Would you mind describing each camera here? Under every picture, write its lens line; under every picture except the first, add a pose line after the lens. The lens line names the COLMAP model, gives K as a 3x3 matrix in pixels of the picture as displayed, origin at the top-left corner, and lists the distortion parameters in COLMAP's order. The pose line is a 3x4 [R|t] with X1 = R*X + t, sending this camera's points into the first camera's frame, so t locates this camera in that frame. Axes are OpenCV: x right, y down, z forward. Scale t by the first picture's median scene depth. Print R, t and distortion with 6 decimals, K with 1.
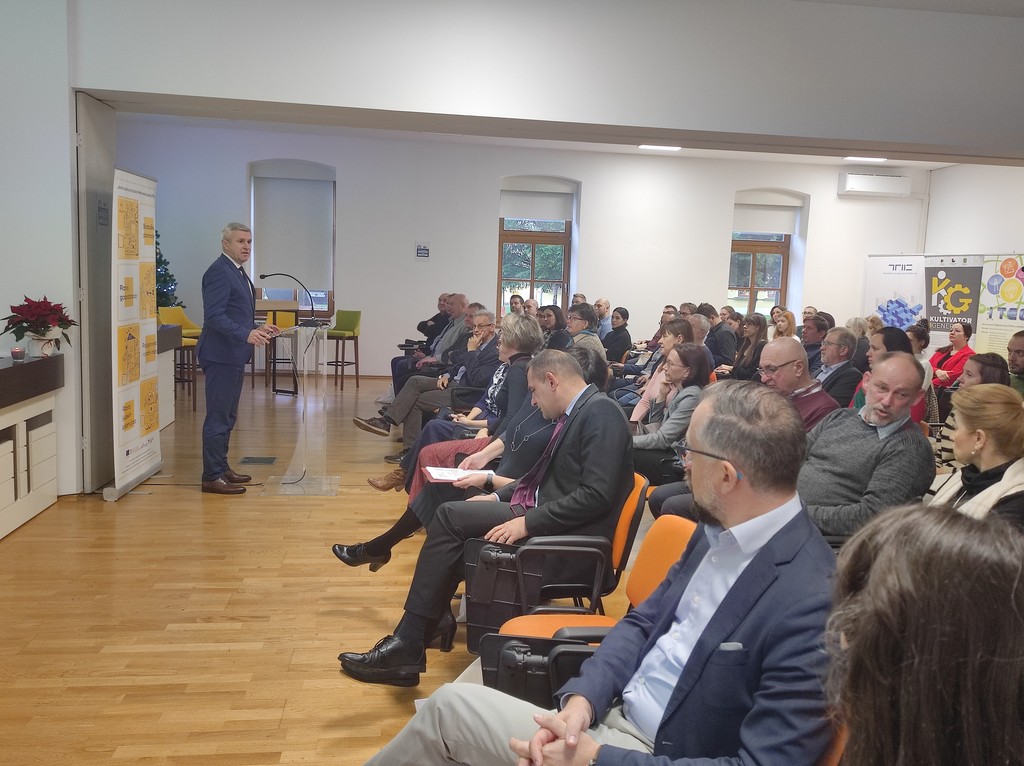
lens RADIAL K [[863.5, 0, 512.0], [0, 863.5, 383.0], [0, 0, 1]] dist [0.034072, -0.015365]
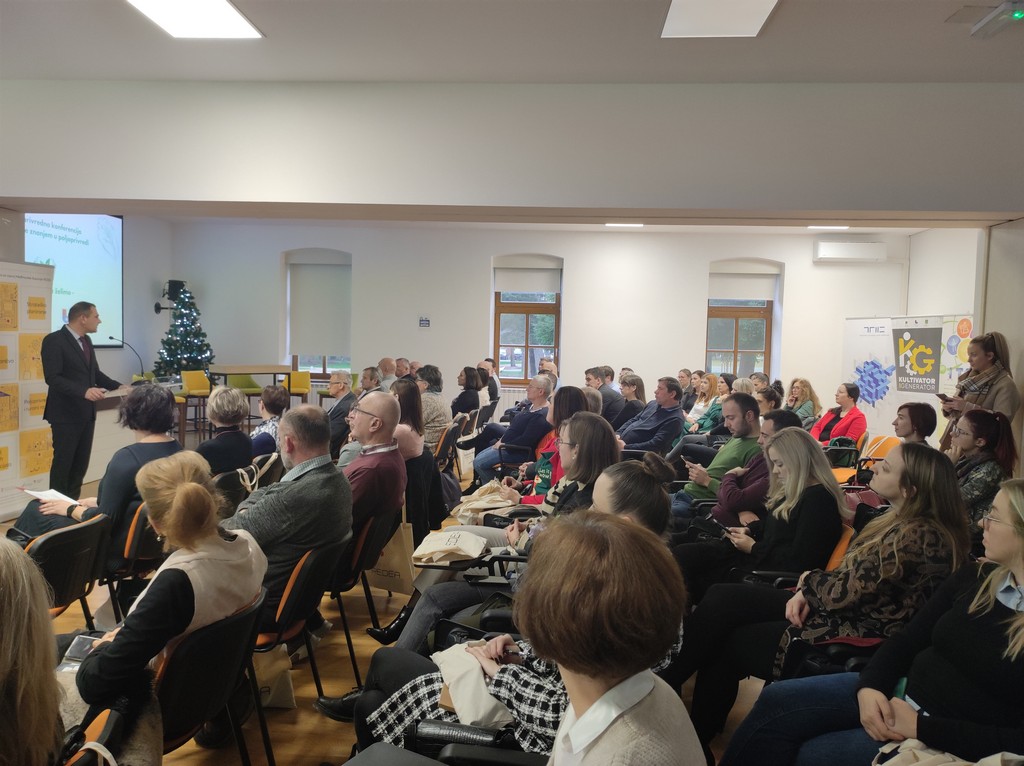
lens RADIAL K [[744.3, 0, 512.0], [0, 744.3, 383.0], [0, 0, 1]] dist [0.026322, -0.004105]
pose [[0.981882, -0.003240, -0.189468, 0.204808], [-0.010052, 0.997555, -0.069155, -0.004709], [0.189229, 0.069807, 0.979449, 0.059963]]
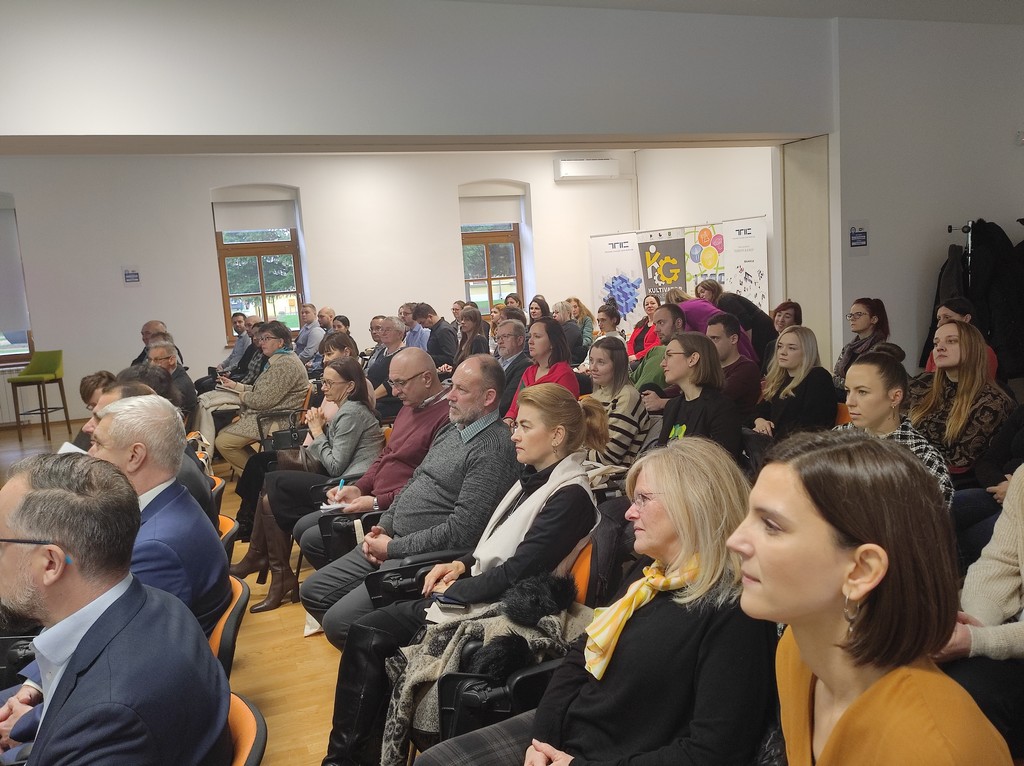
lens RADIAL K [[863.5, 0, 512.0], [0, 863.5, 383.0], [0, 0, 1]] dist [0.034072, -0.015365]
pose [[0.964161, -0.132277, 0.229994, 0.060435], [0.131215, 0.991153, 0.019975, -0.004910], [-0.230601, 0.010919, 0.972987, 0.007615]]
